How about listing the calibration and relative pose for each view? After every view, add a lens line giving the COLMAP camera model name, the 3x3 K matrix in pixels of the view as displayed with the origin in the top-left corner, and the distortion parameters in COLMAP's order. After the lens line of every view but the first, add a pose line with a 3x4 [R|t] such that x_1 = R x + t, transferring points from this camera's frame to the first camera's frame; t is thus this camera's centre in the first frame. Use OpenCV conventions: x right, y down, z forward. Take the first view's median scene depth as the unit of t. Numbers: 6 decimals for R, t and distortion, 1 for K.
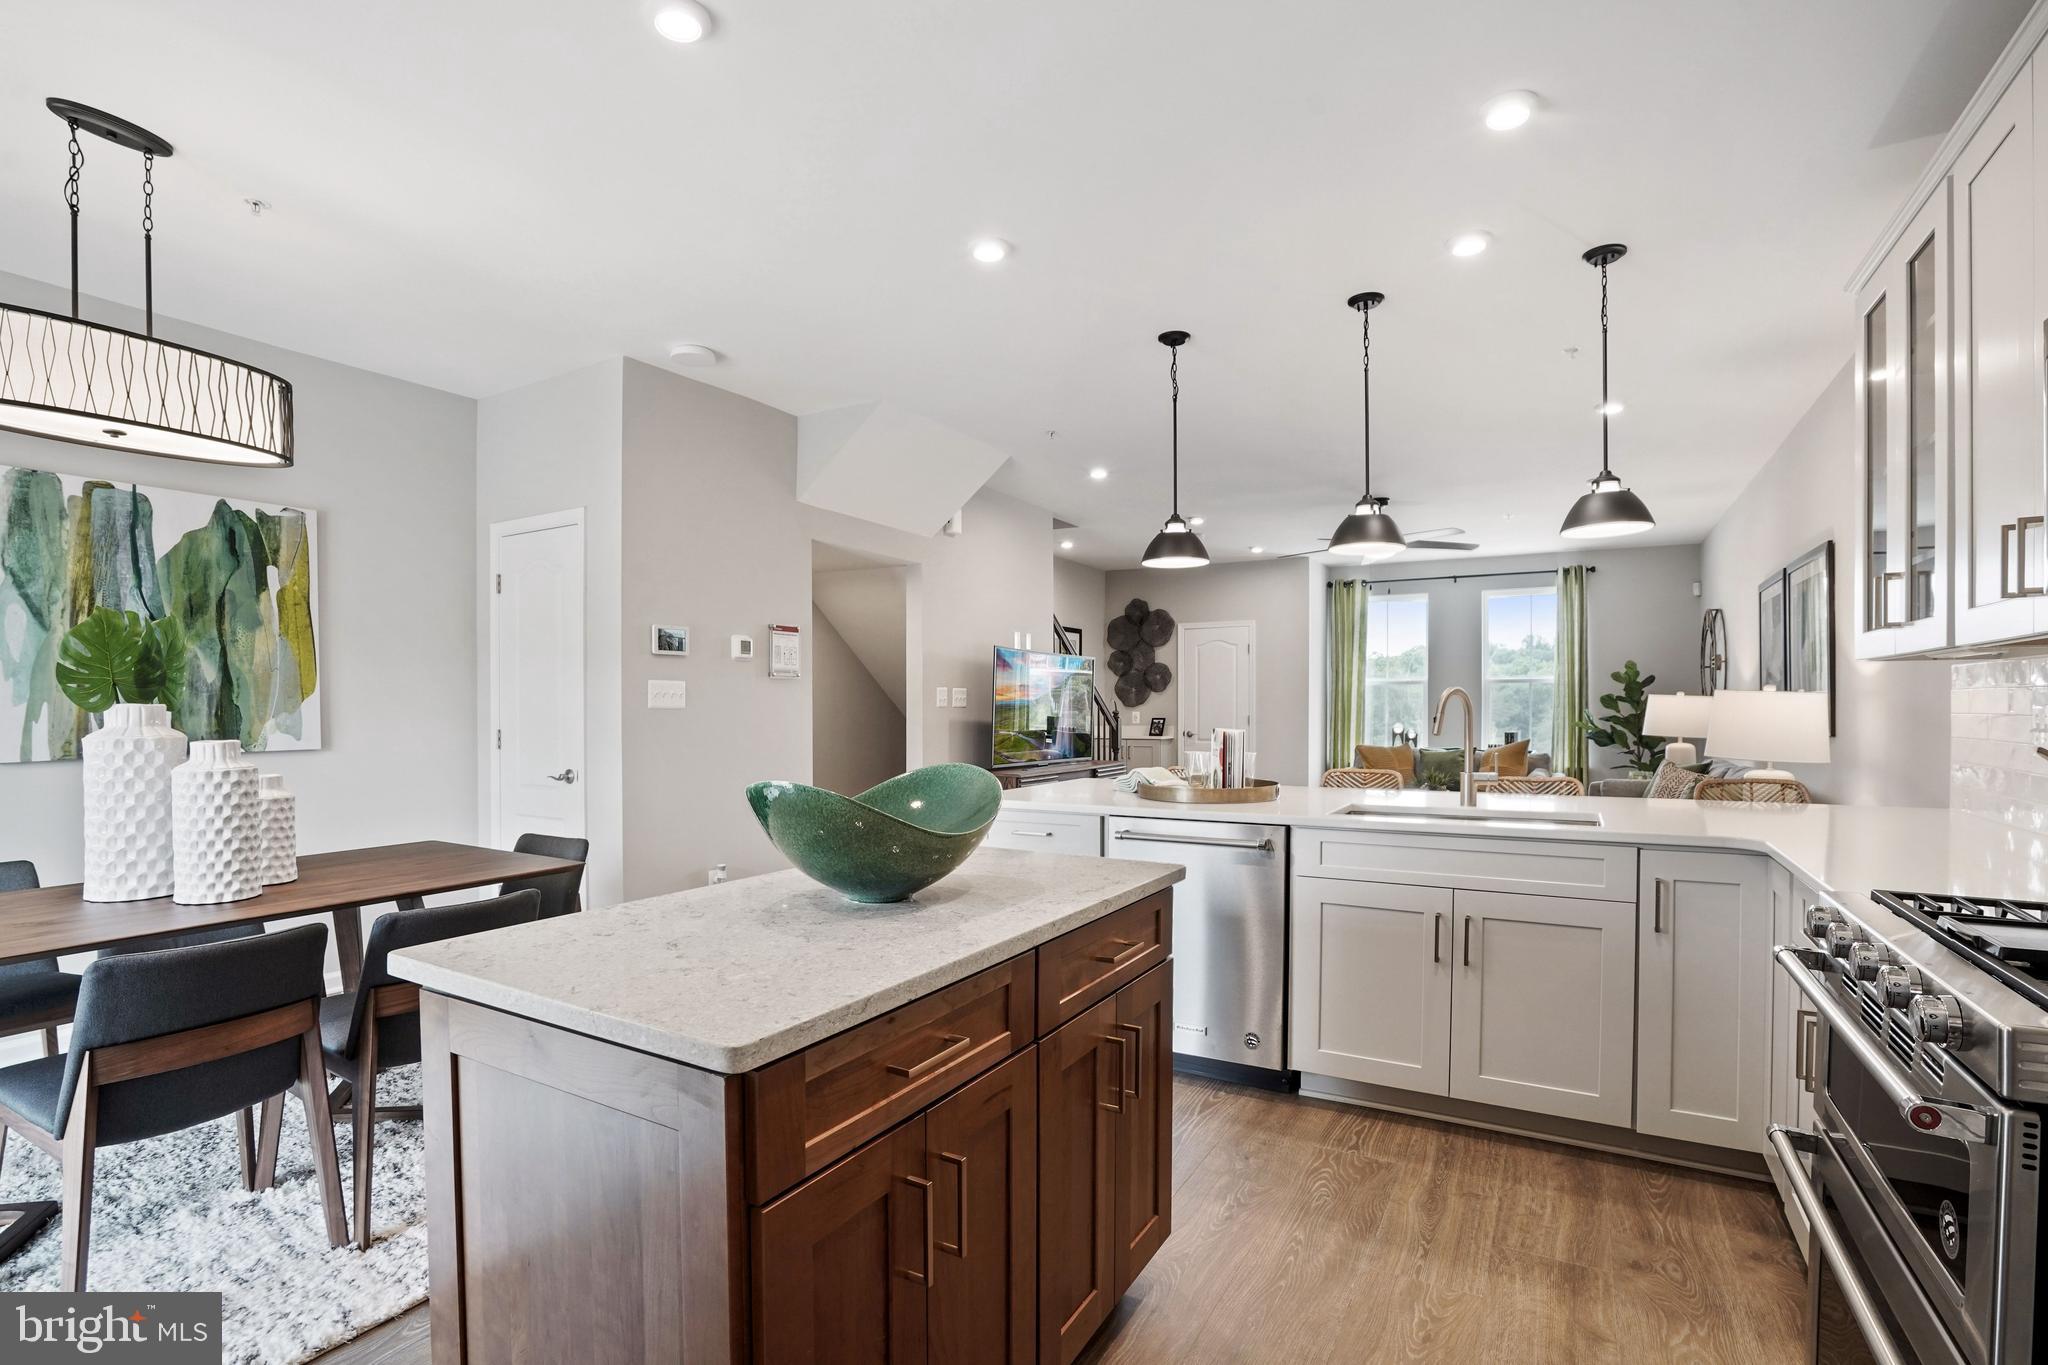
lens RADIAL K [[954.9, 0, 987.6], [0, 954.9, 713.3], [0, 0, 1]] dist [-0.004037, -0.001287]
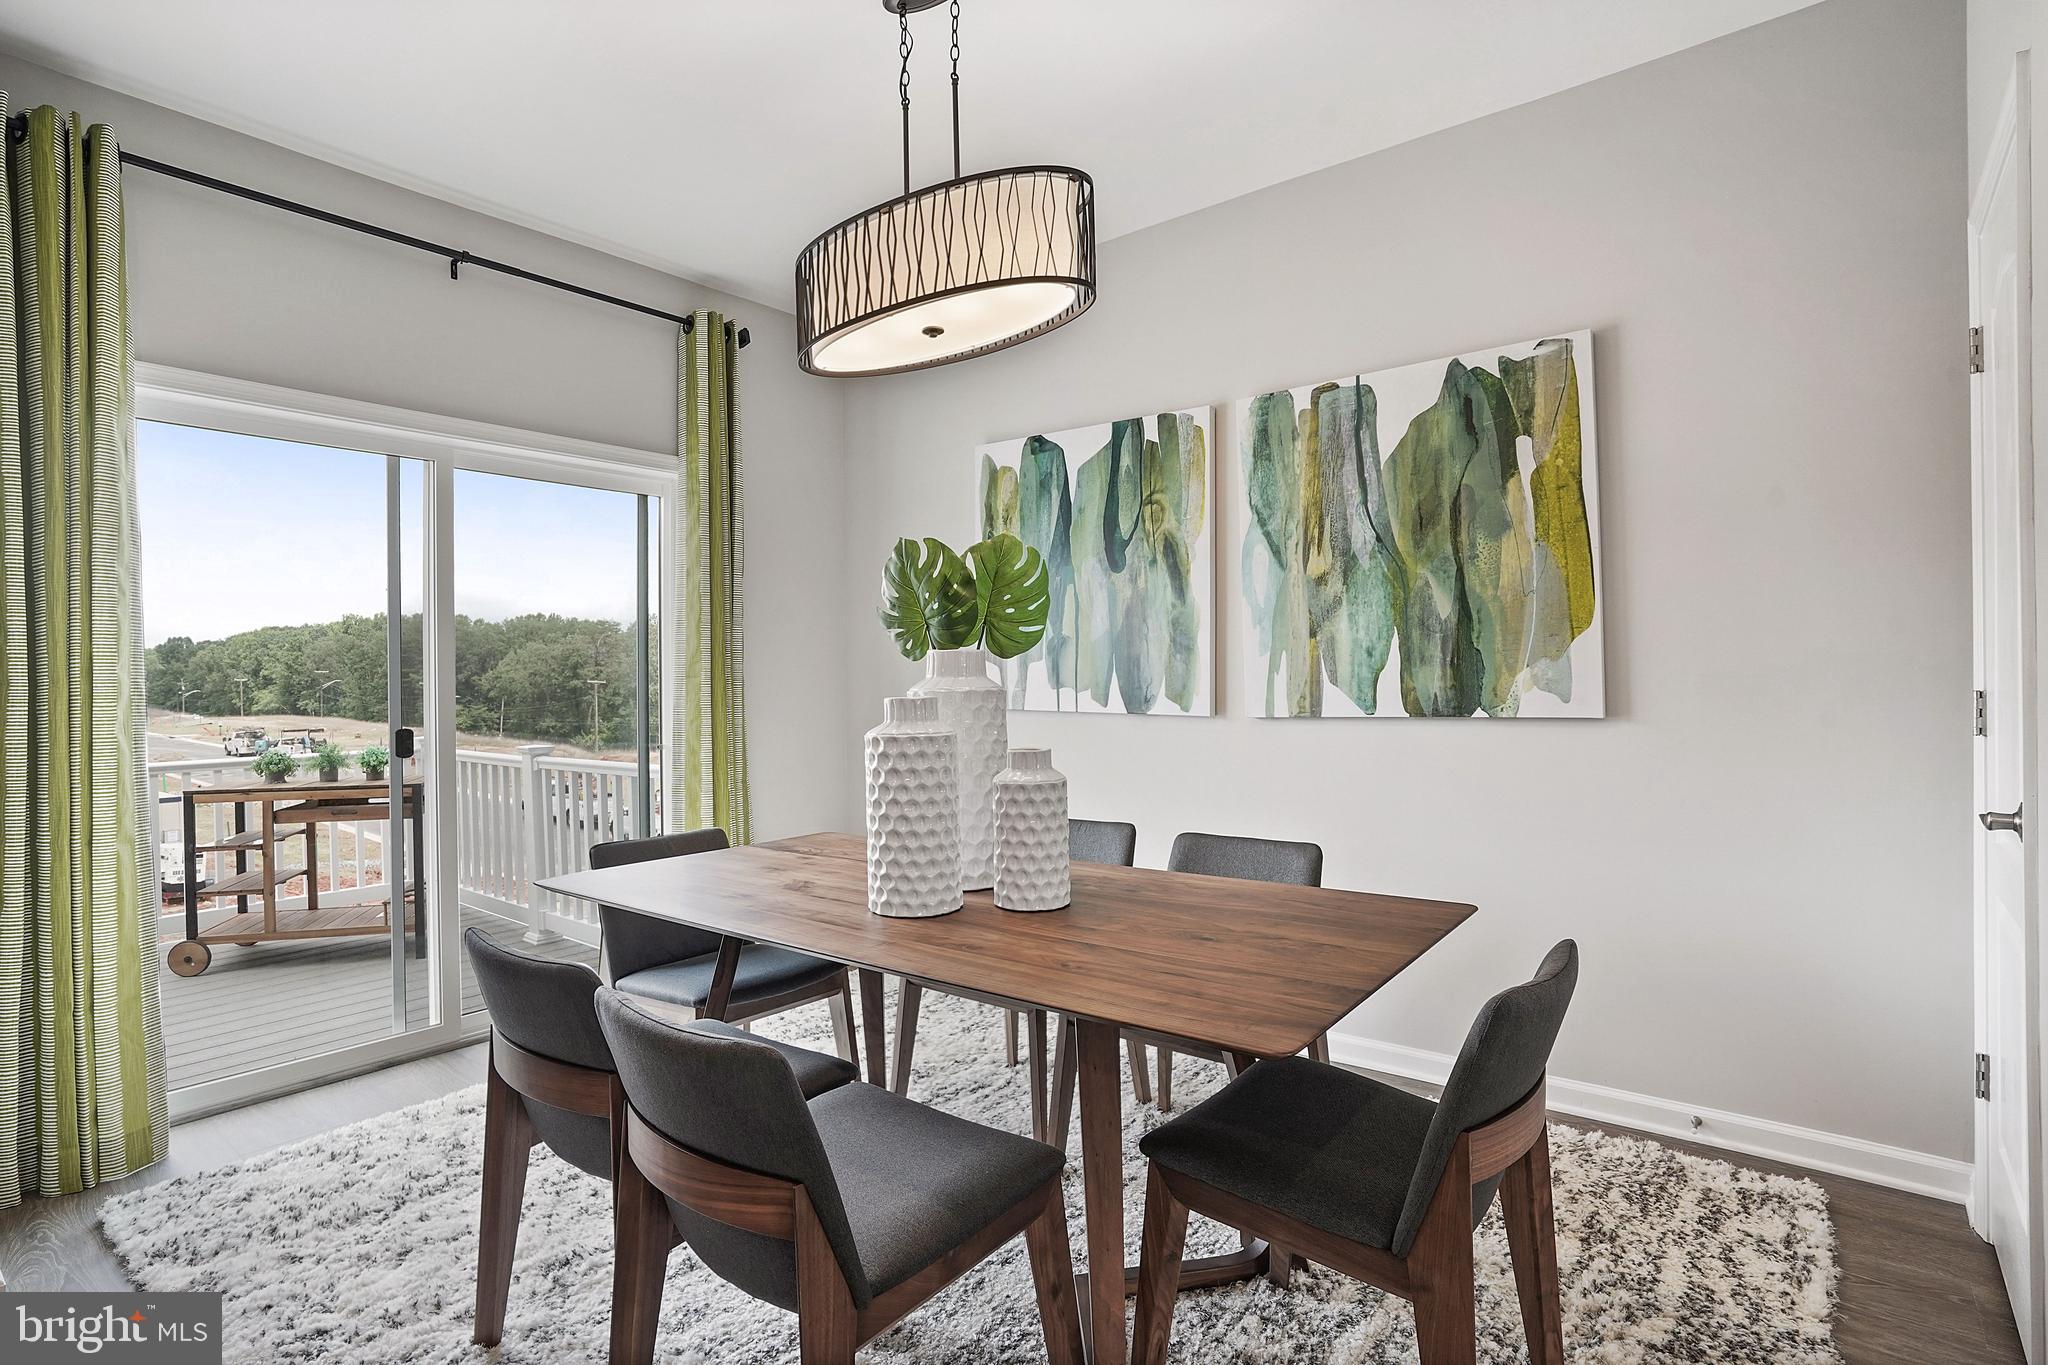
lens RADIAL K [[1023.2, 0, 1019.4], [0, 1023.2, 679.0], [0, 0, 1]] dist [-0.043357, 0.014347]
pose [[-0.129213, 0.004544, -0.991606, -0.015016], [0.007150, 0.999968, 0.003650, 0.008297], [0.991591, -0.006619, -0.129241, 0.783404]]
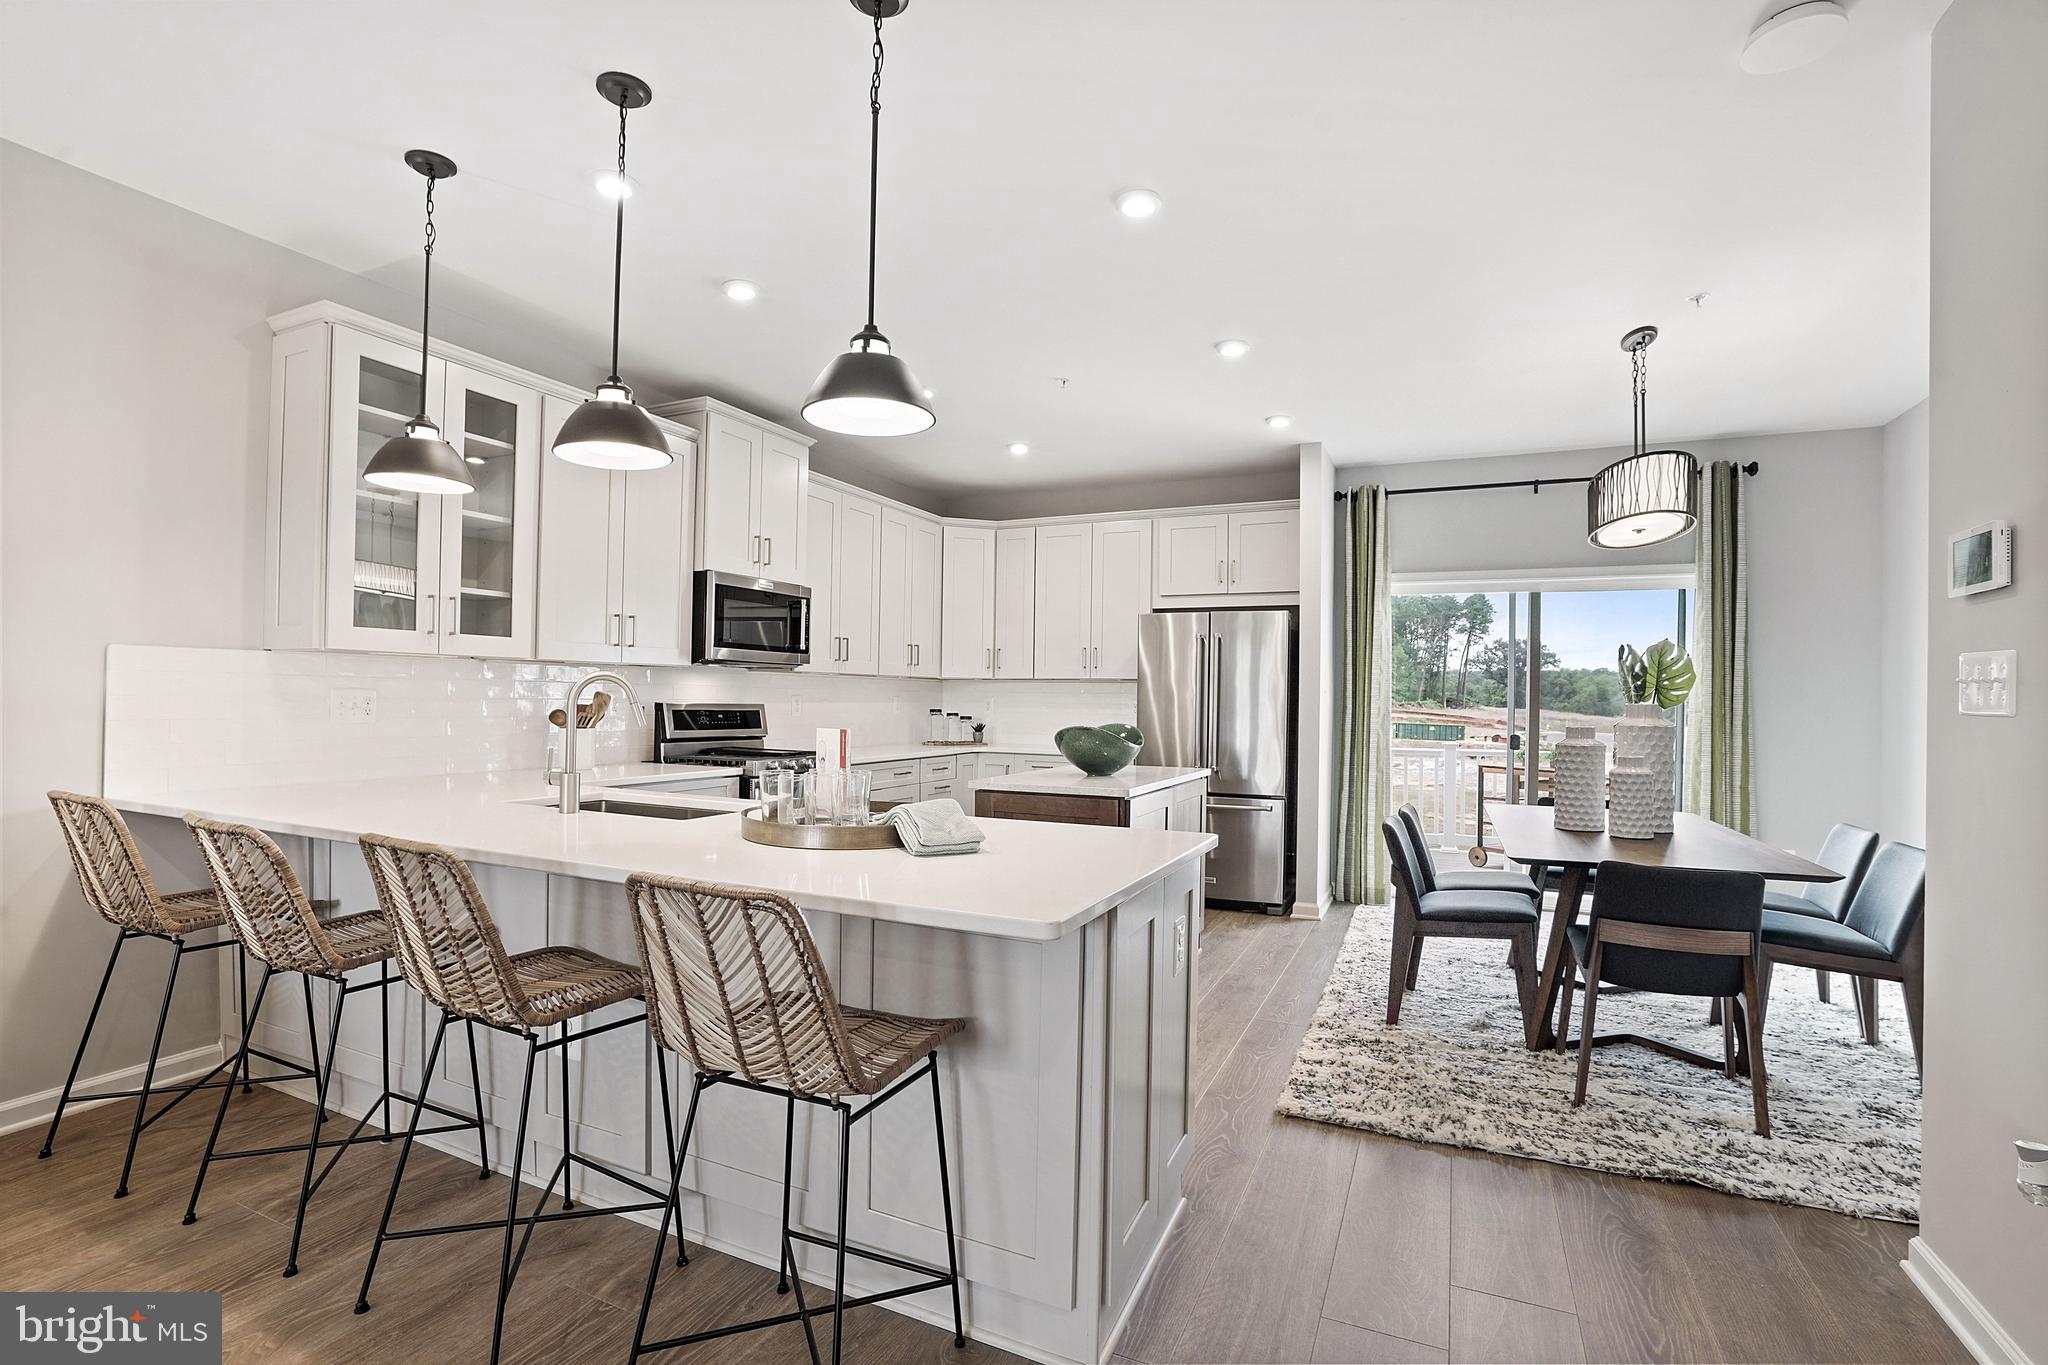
lens RADIAL K [[954.9, 0, 1037.3], [0, 954.9, 689.5], [0, 0, 1]] dist [-0.004037, -0.001287]
pose [[-0.989867, -0.013348, -0.141372, 0.190082], [-0.013522, 0.999909, 0.000270, -0.013703], [0.141356, 0.002179, -0.989956, 1.591928]]
